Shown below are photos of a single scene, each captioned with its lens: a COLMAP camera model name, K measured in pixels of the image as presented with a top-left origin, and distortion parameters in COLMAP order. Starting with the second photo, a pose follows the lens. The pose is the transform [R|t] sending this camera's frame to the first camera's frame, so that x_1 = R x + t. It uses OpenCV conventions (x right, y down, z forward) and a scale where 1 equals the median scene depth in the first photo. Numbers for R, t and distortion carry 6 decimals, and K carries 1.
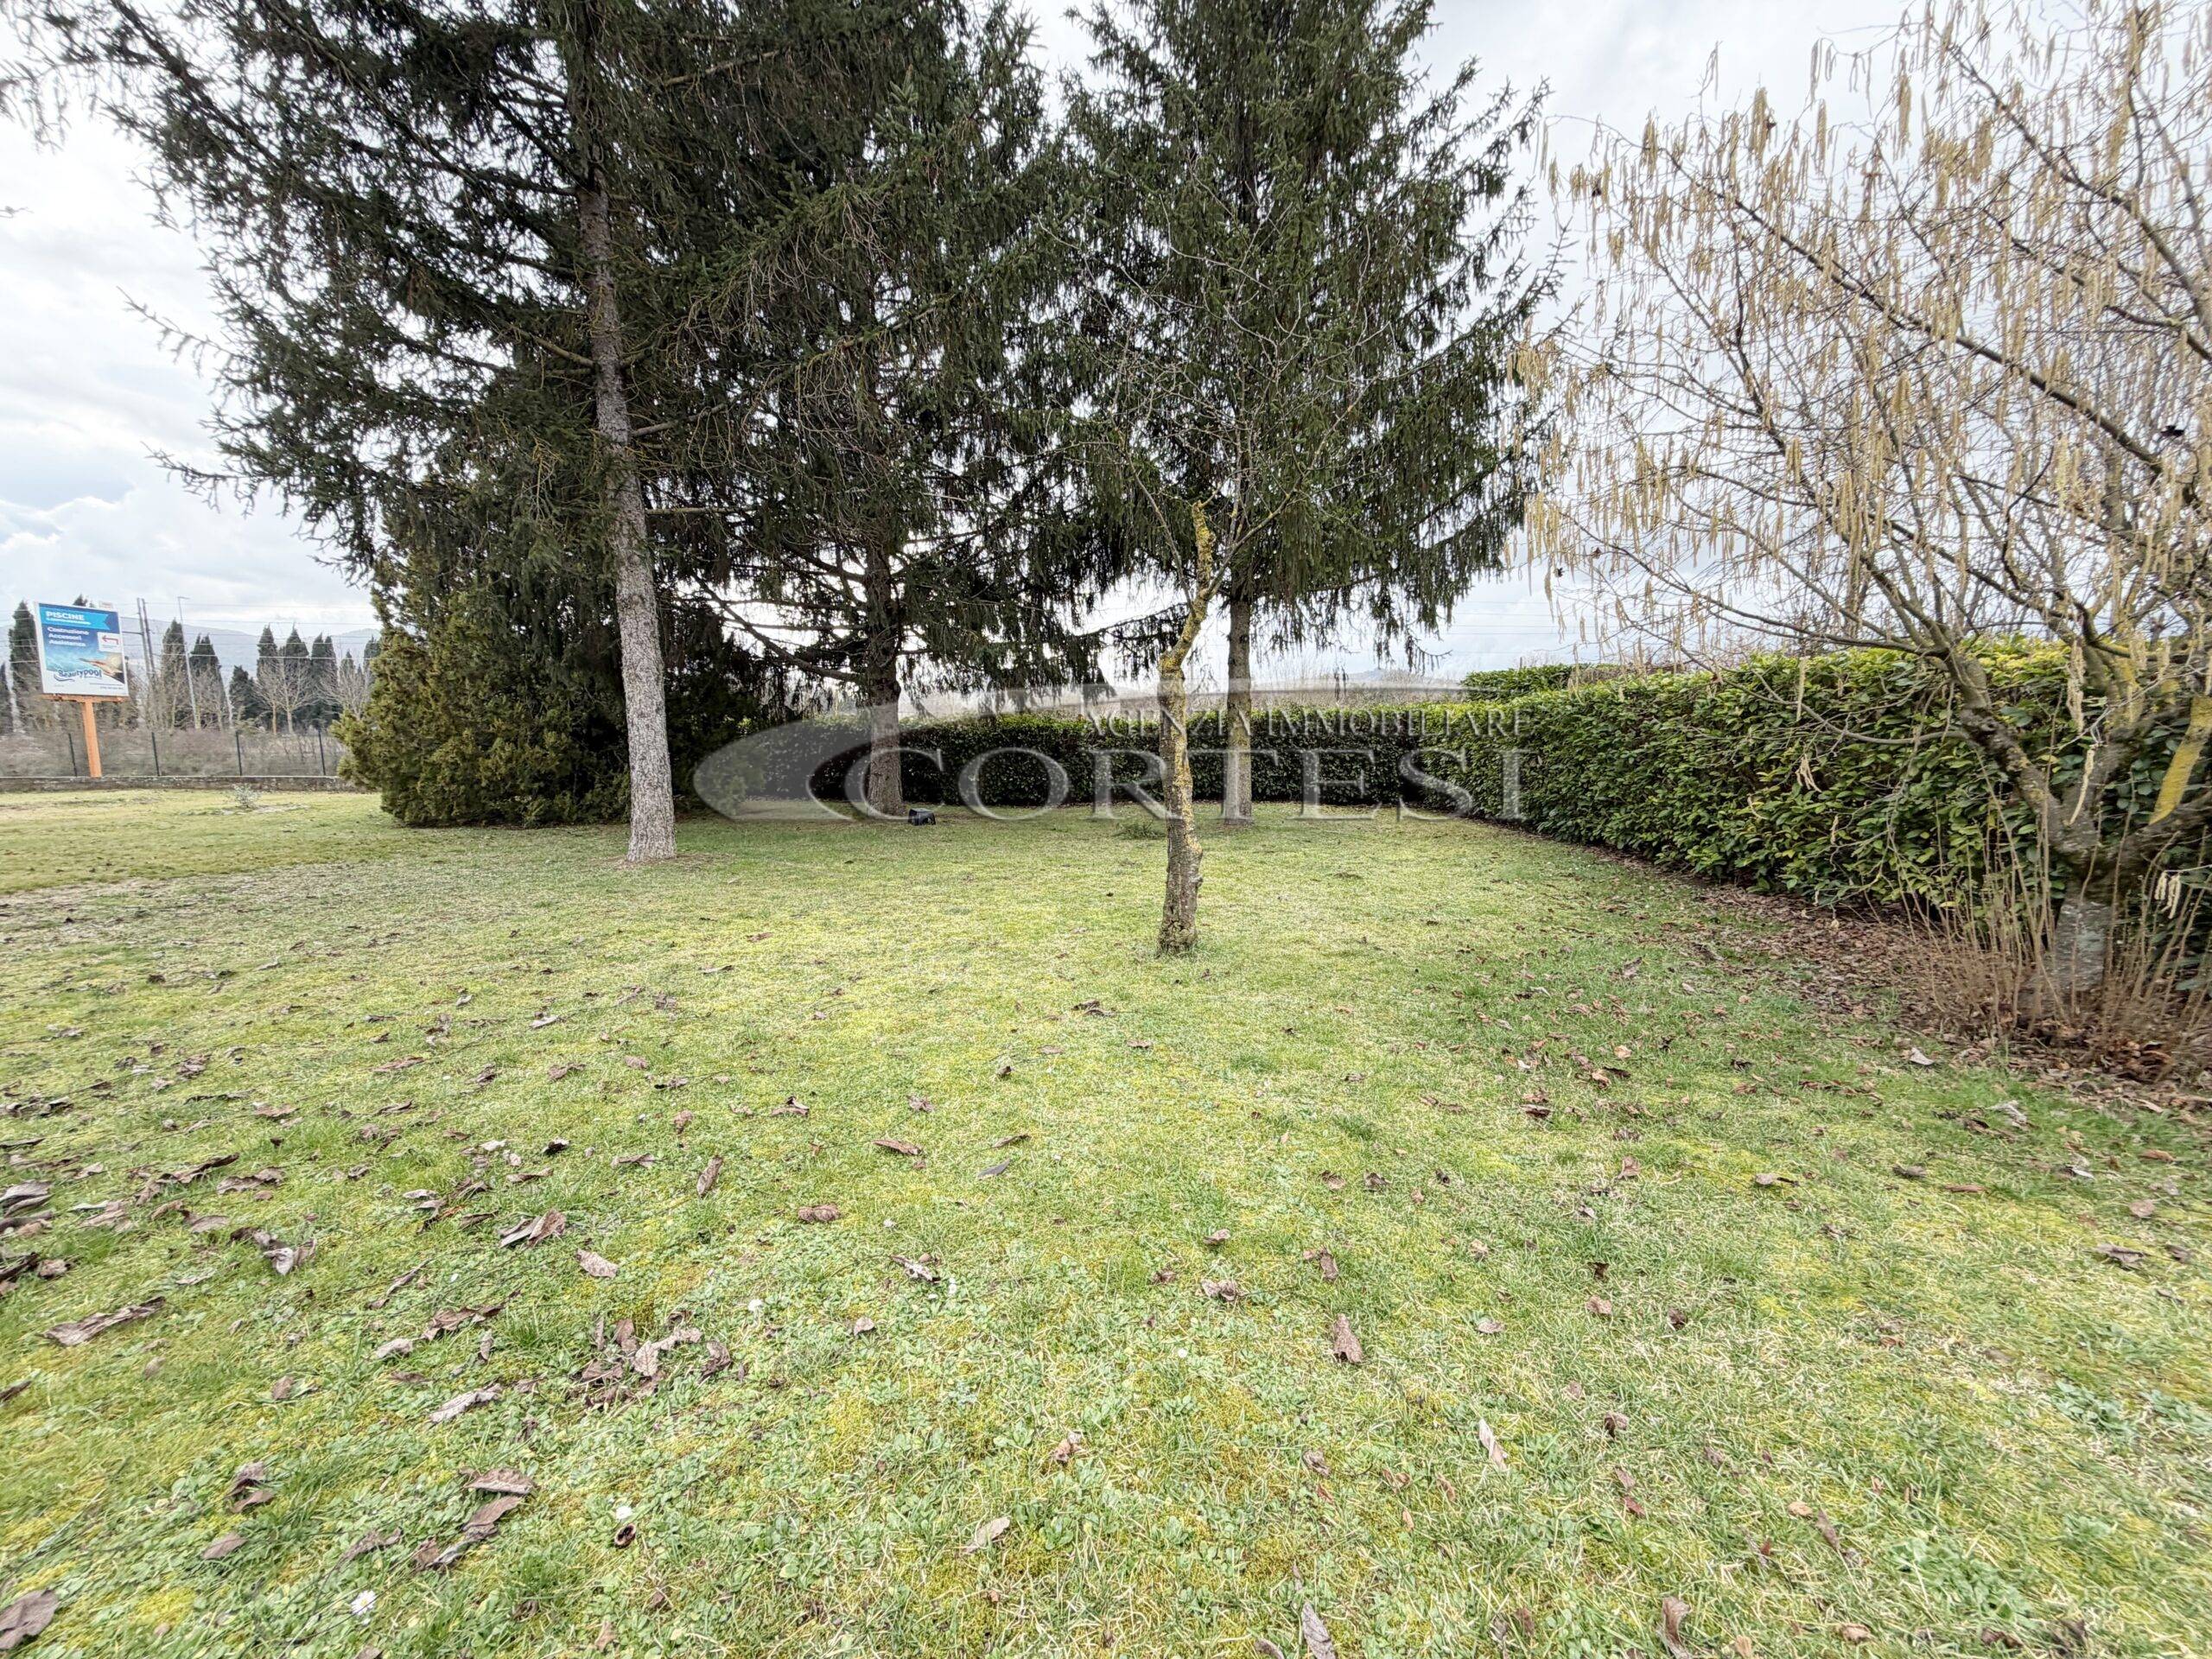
lens RADIAL K [[878.6, 0, 1093.2], [0, 878.6, 832.9], [0, 0, 1]] dist [-0.001184, 0.000309]
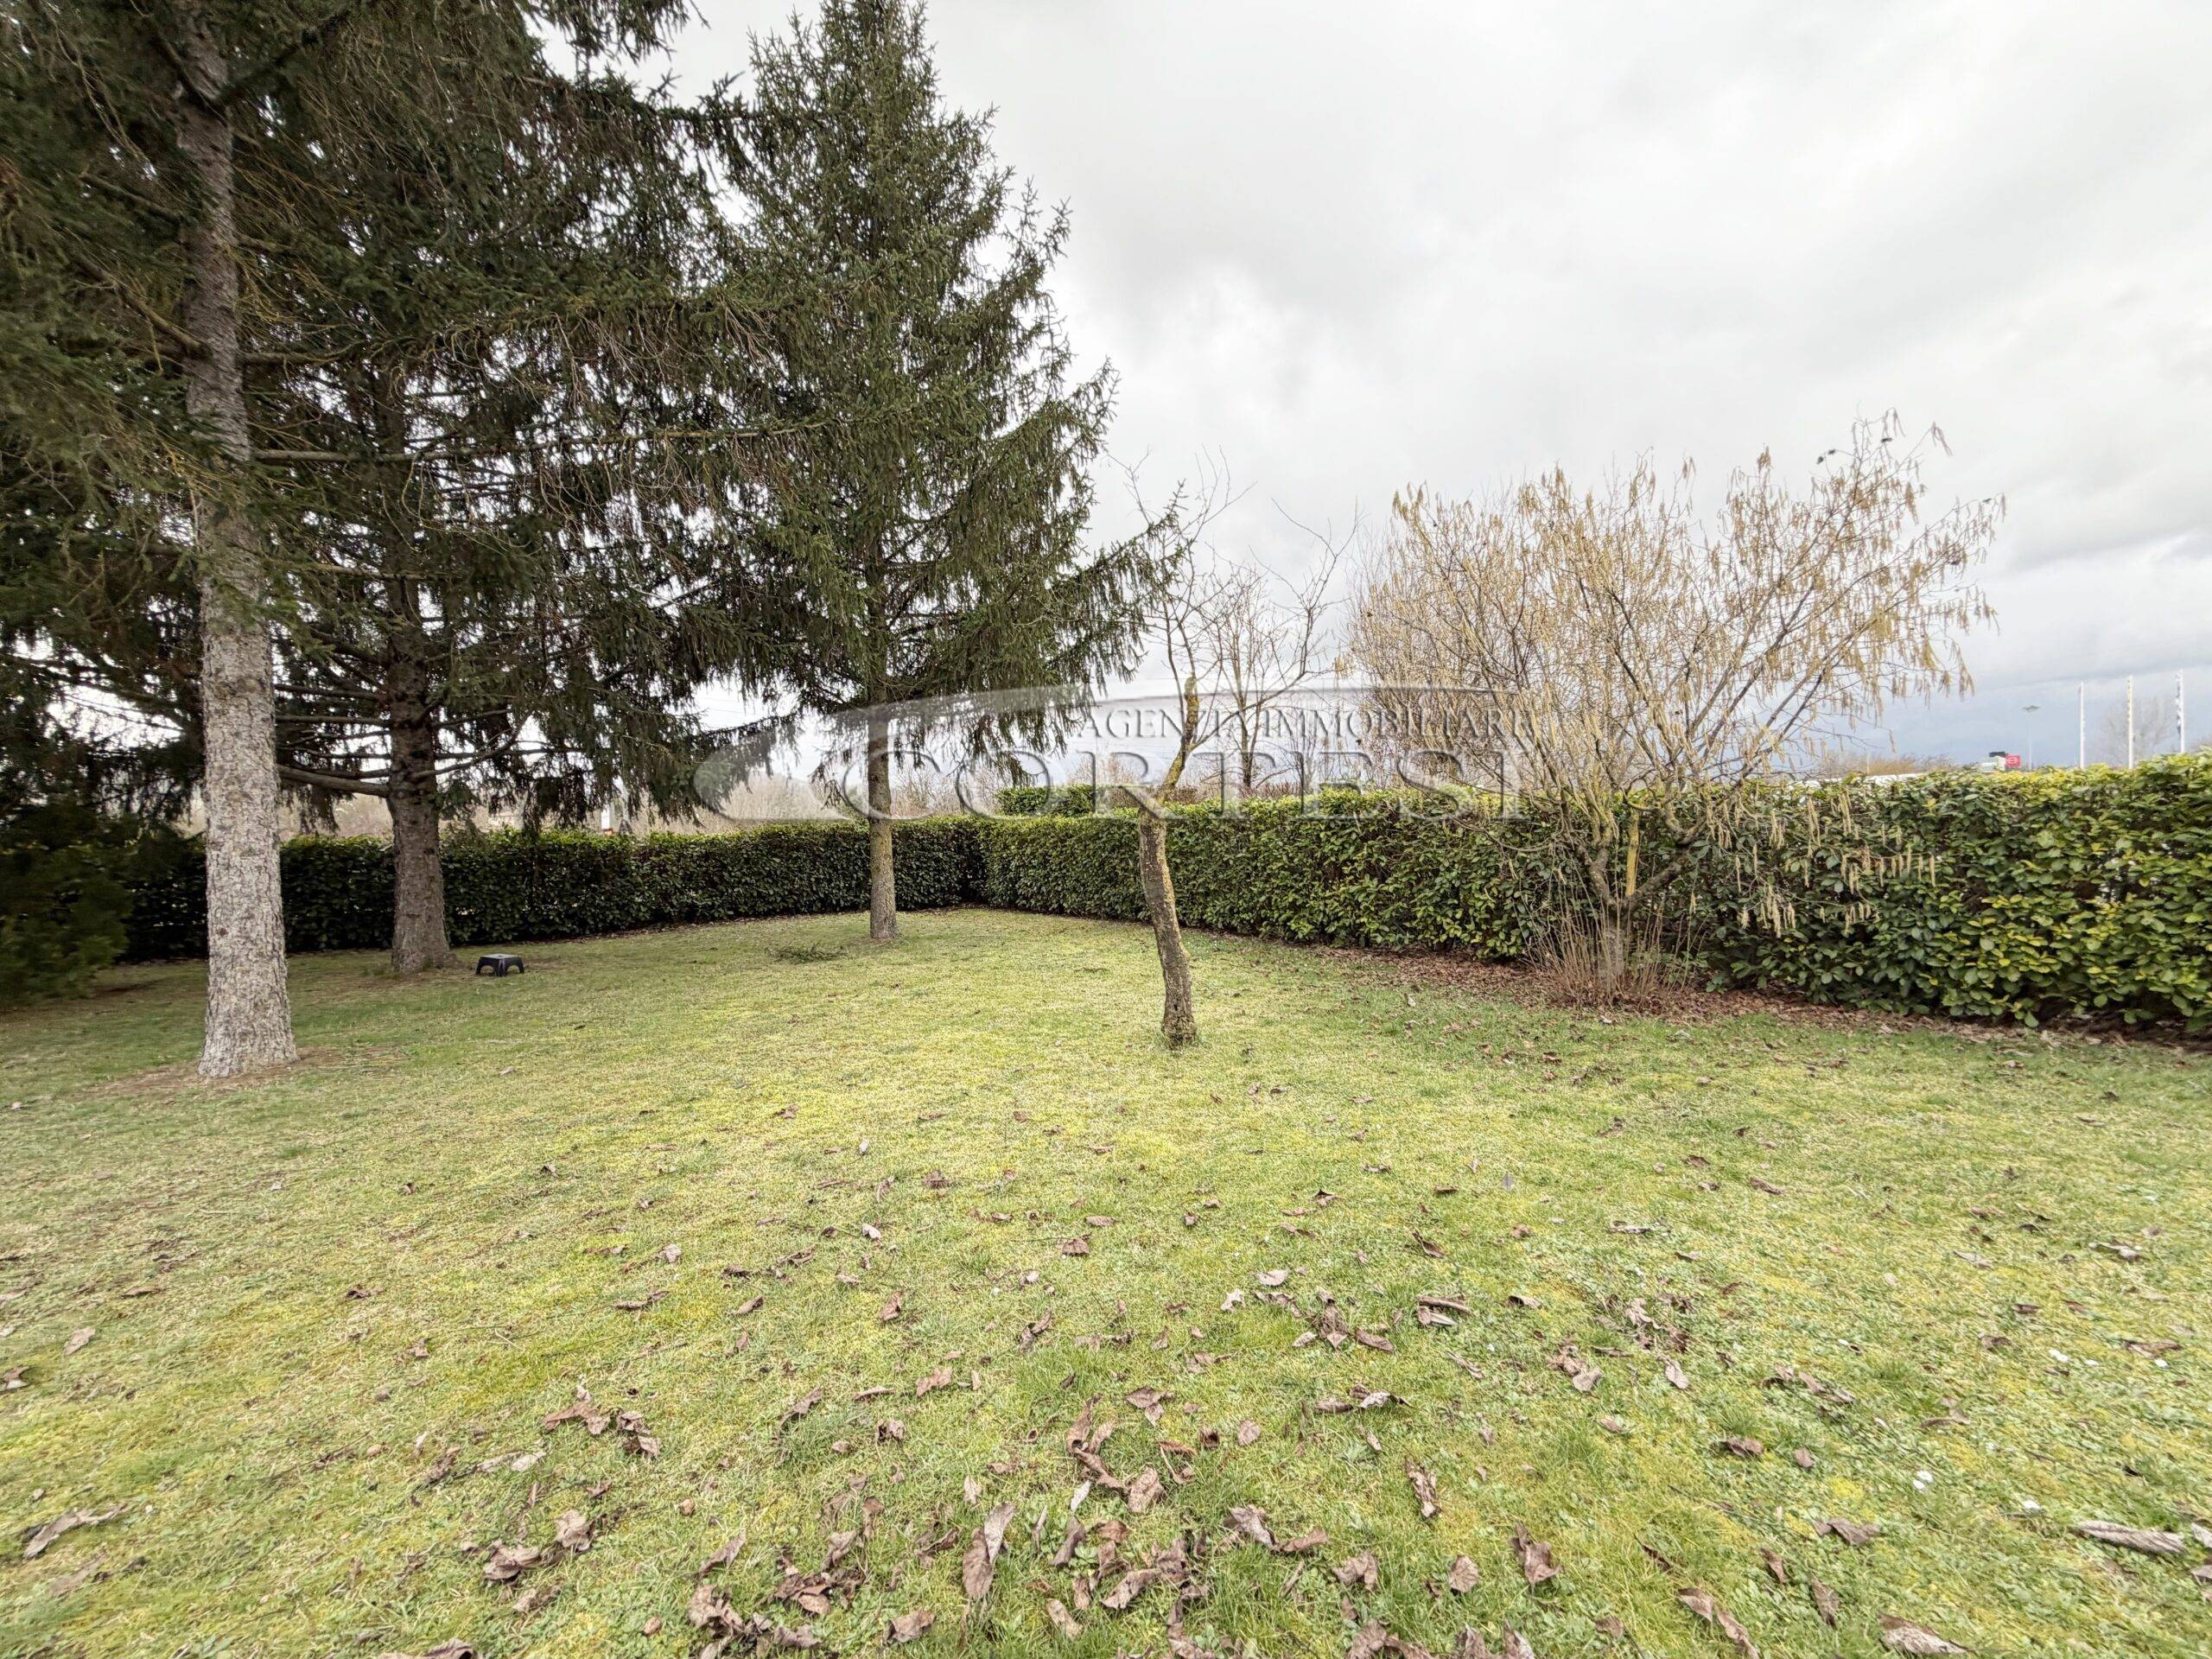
lens RADIAL K [[878.6, 0, 1098.1], [0, 878.6, 822.6], [0, 0, 1]] dist [-0.001184, 0.000309]
pose [[0.780561, -0.009119, 0.625013, -0.597833], [0.089686, 0.991182, -0.097545, -0.041942], [-0.618612, 0.132195, 0.774496, 0.103535]]
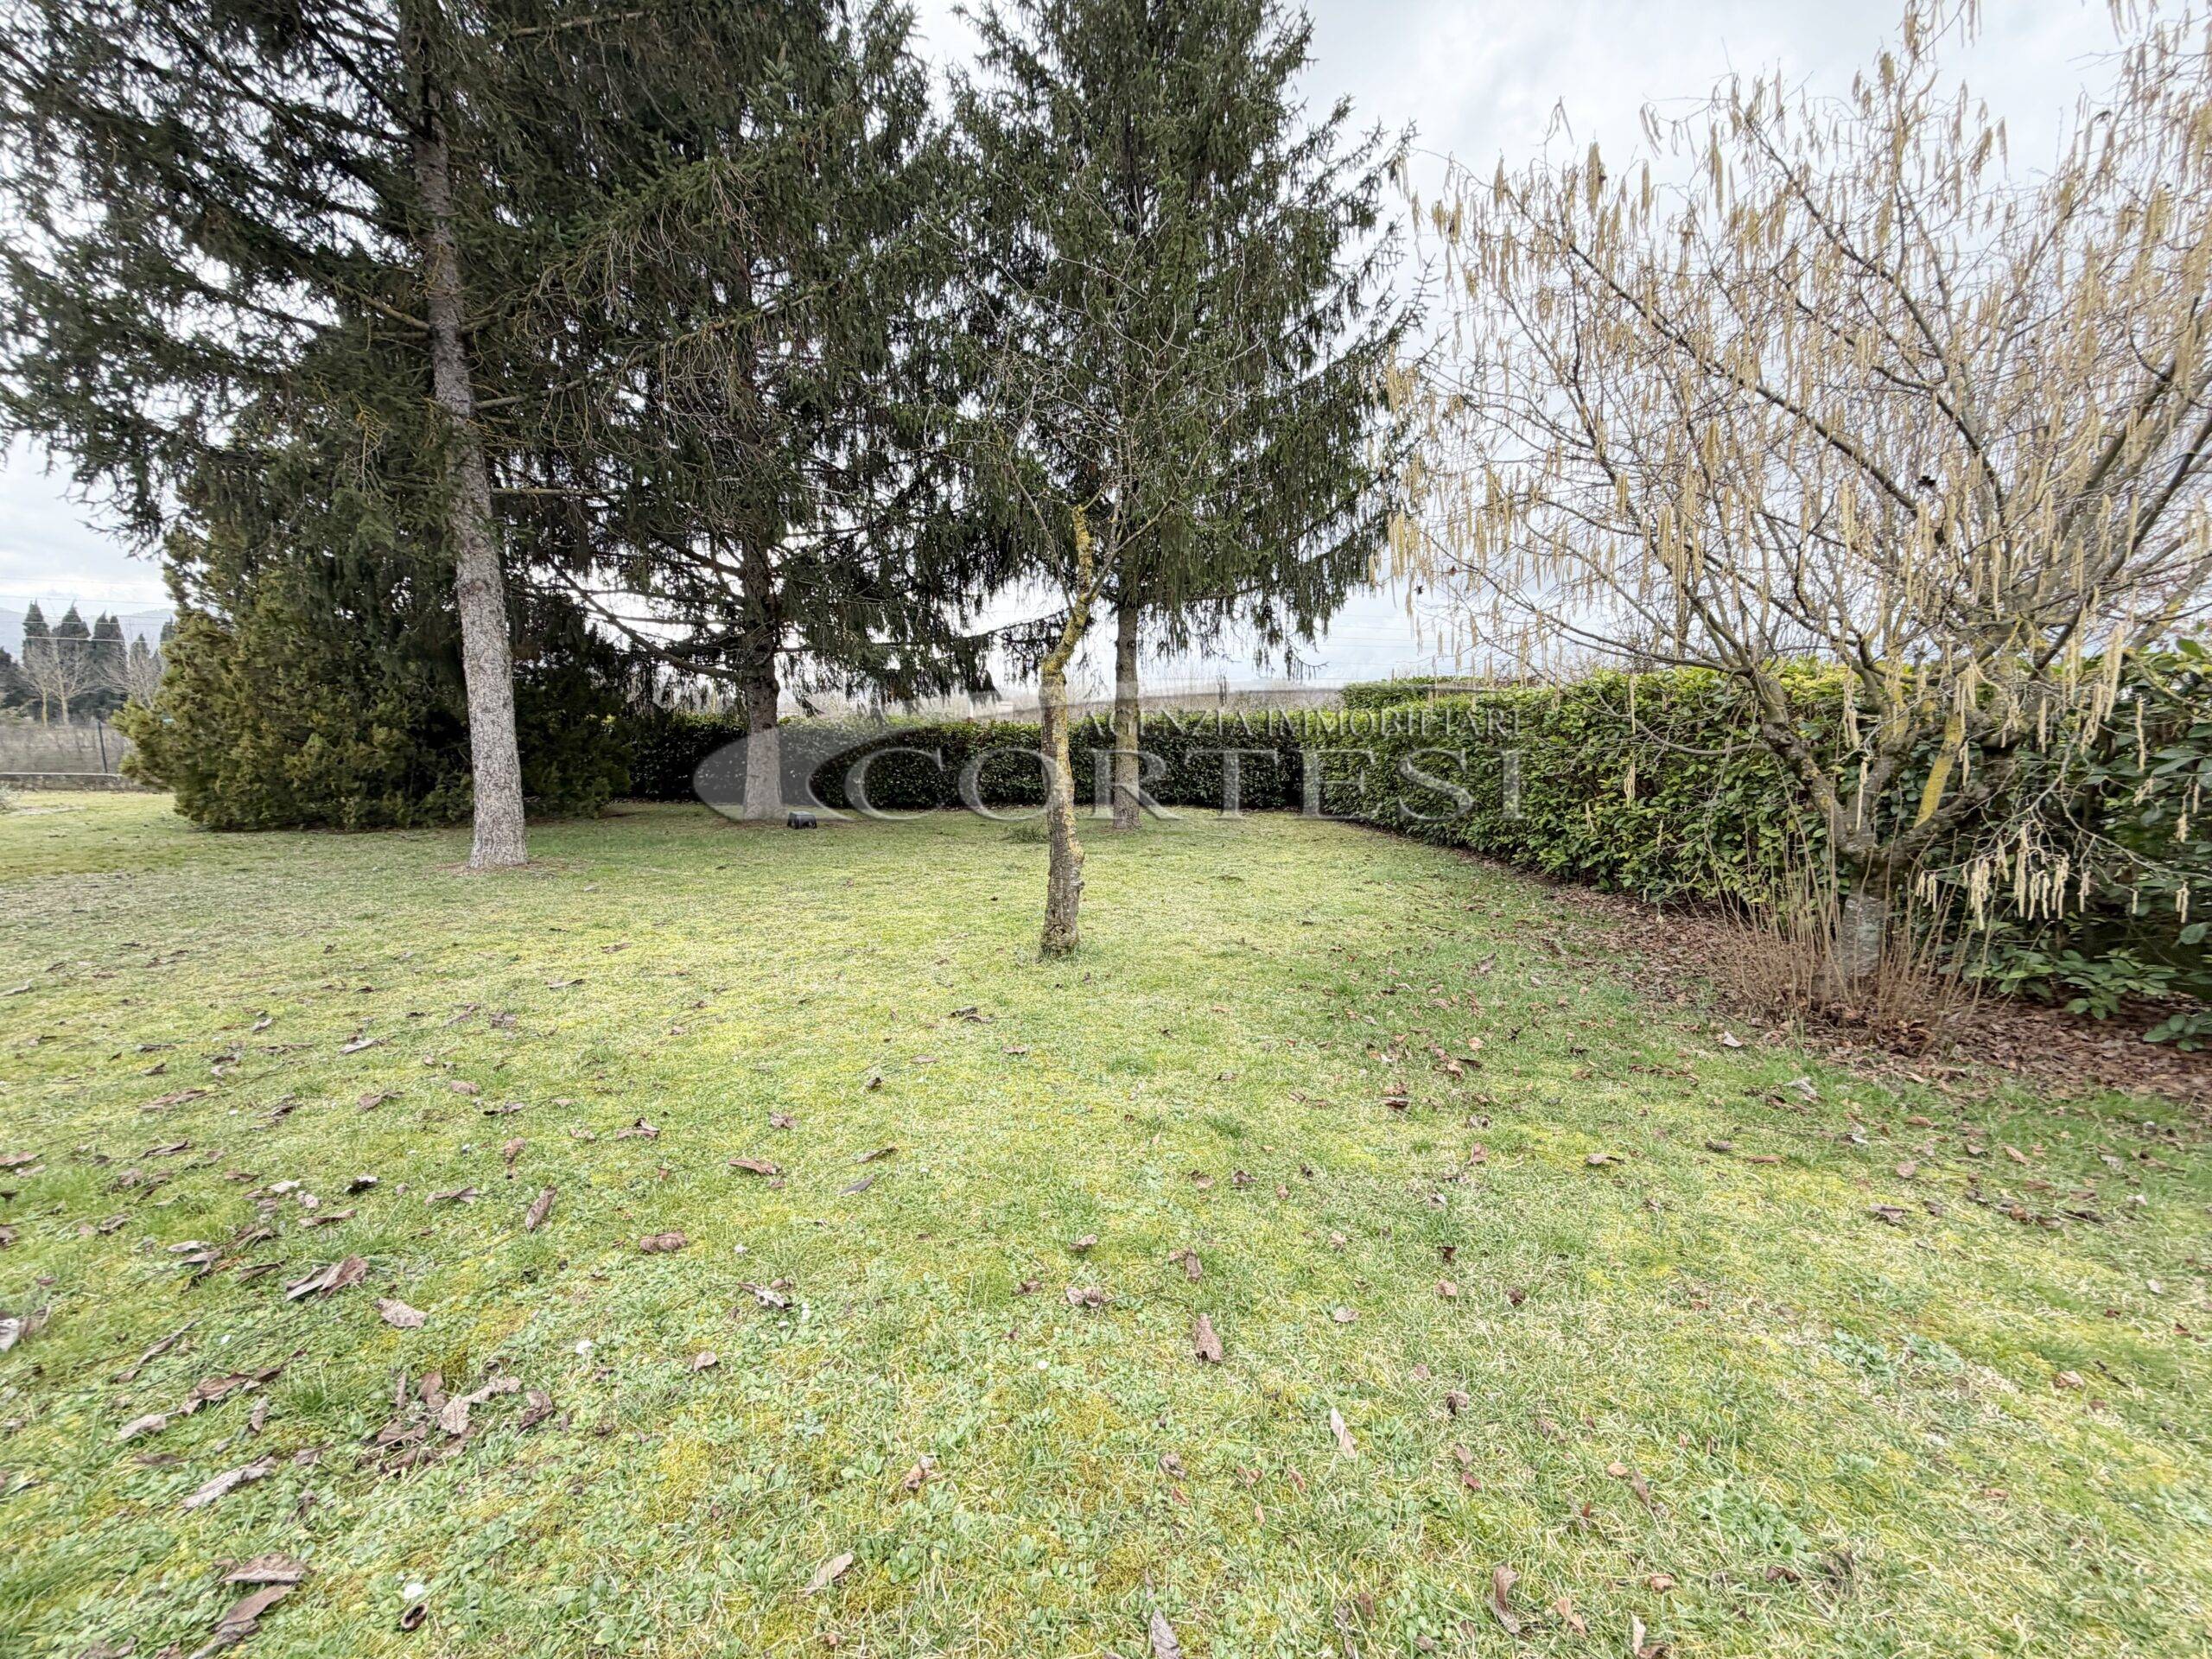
lens RADIAL K [[878.6, 0, 1097.6], [0, 878.6, 832.4], [0, 0, 1]] dist [-0.001184, 0.000309]
pose [[0.992419, -0.000666, 0.122896, 0.015628], [0.001333, 0.999985, -0.005346, 0.000805], [-0.122891, 0.005469, 0.992405, 0.005253]]
